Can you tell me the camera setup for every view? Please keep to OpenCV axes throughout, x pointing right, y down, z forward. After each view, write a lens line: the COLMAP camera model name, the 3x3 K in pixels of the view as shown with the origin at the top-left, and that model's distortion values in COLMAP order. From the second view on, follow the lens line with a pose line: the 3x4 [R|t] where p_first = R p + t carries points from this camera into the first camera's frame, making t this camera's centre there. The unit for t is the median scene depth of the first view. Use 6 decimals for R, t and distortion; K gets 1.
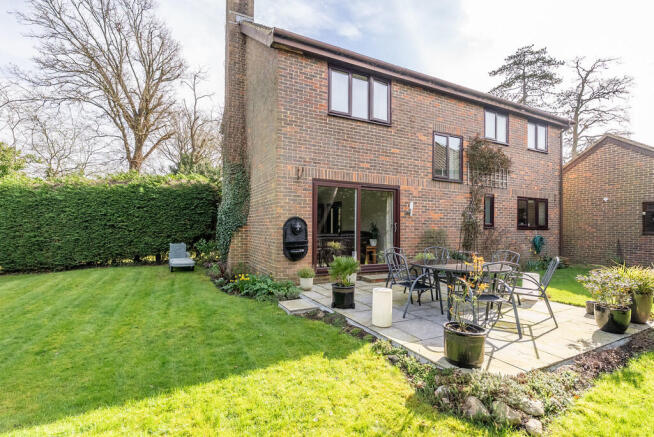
lens RADIAL K [[291.7, 0, 327.0], [0, 291.7, 218.5], [0, 0, 1]] dist [-0.002942, -0.000145]
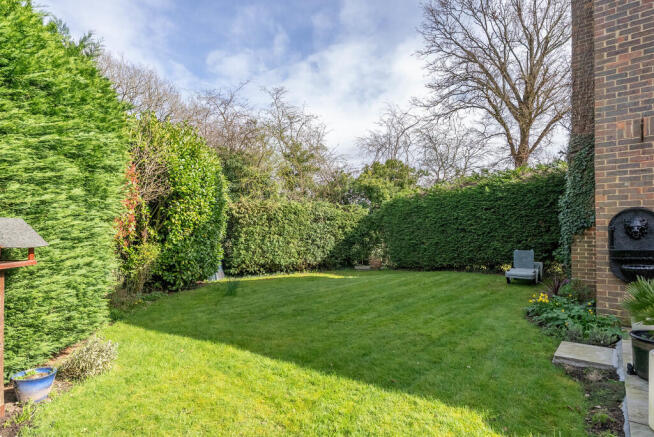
lens RADIAL K [[351.9, 0, 327.0], [0, 351.9, 218.5], [0, 0, 1]] dist [0.002731, -0.000691]
pose [[0.432609, -0.039264, -0.900726, 0.128339], [0.030187, 0.999122, -0.029055, 0.008755], [0.901076, -0.014621, 0.433414, 0.078475]]
